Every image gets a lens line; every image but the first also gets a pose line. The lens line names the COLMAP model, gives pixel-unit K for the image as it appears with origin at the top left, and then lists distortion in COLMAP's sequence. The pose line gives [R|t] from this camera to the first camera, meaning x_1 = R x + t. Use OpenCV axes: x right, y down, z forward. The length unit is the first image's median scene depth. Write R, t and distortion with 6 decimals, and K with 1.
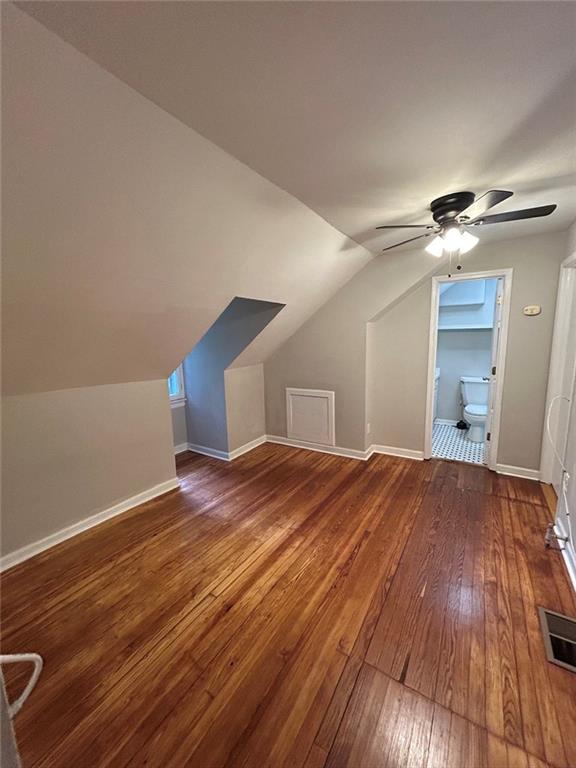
lens RADIAL K [[309.4, 0, 286.9], [0, 309.4, 385.6], [0, 0, 1]] dist [0.002693, 0.000613]
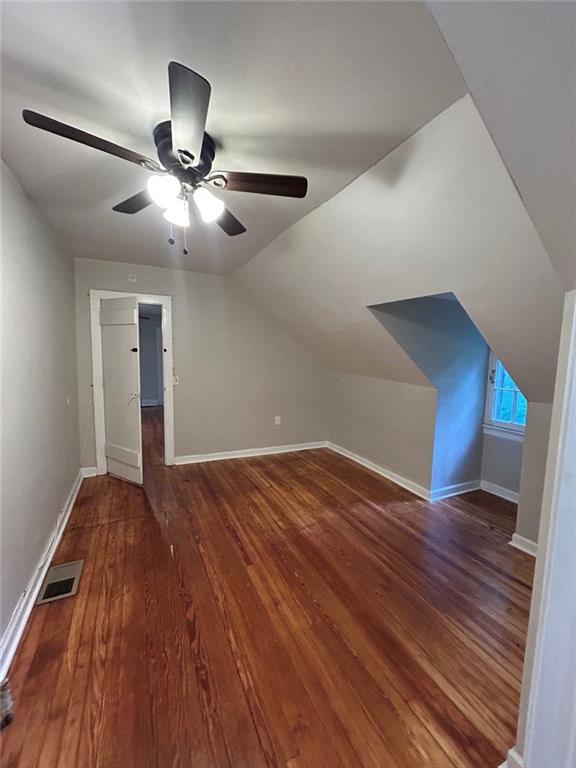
lens RADIAL K [[309.4, 0, 285.3], [0, 309.4, 382.4], [0, 0, 1]] dist [0.002693, 0.000613]
pose [[-0.527979, 0.096279, -0.843782, 0.892970], [-0.142951, 0.969301, 0.200050, -0.215297], [0.837140, 0.226242, -0.498008, 1.397450]]
